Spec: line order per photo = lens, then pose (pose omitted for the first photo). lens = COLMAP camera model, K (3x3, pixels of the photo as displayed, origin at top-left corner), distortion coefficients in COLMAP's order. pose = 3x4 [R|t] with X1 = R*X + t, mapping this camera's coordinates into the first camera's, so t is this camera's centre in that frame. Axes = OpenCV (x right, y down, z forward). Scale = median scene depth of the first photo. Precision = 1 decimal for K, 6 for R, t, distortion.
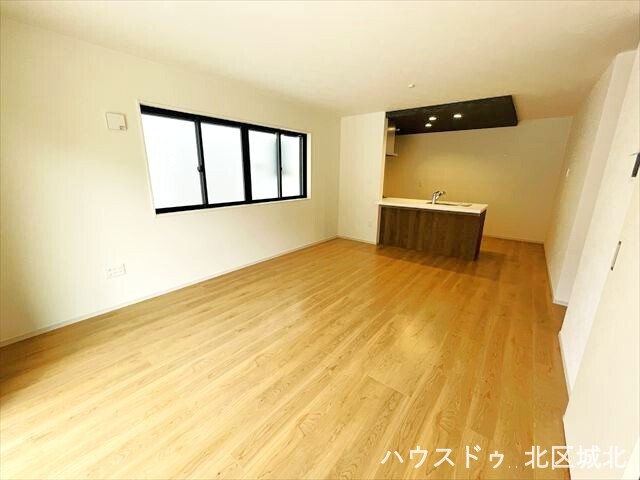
lens RADIAL K [[261.3, 0, 319.5], [0, 261.3, 239.5], [0, 0, 1]] dist [-0.001654, 0.000017]
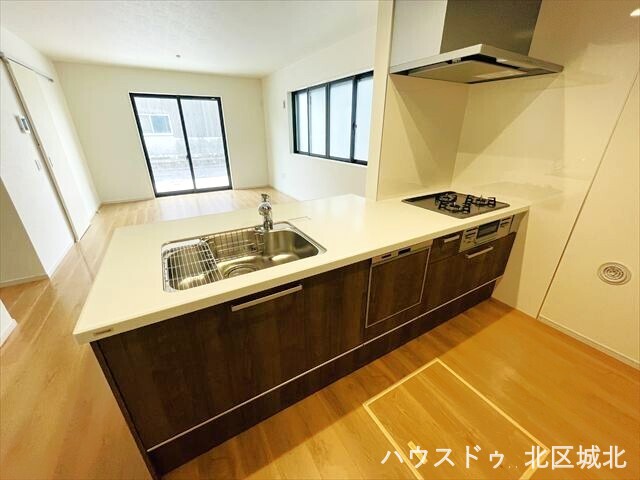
lens RADIAL K [[258.6, 0, 318.0], [0, 258.6, 241.7], [0, 0, 1]] dist [-0.000808, -0.000030]
pose [[-0.368419, 0.364561, -0.855197, 0.951809], [-0.234959, 0.853525, 0.465069, -0.390664], [0.899479, 0.372277, -0.228798, 1.537666]]
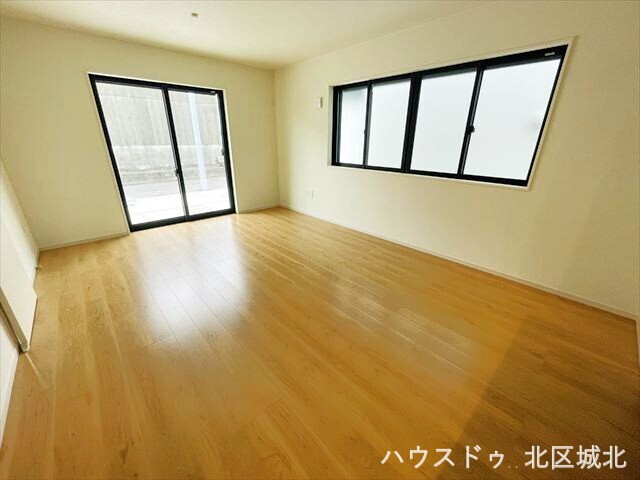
lens RADIAL K [[261.3, 0, 319.5], [0, 261.3, 239.5], [0, 0, 1]] dist [-0.001654, 0.000017]
pose [[-0.161073, 0.344765, -0.924766, 0.730067], [-0.258190, 0.889650, 0.376644, -0.220127], [0.952572, 0.299433, -0.054283, 0.959295]]
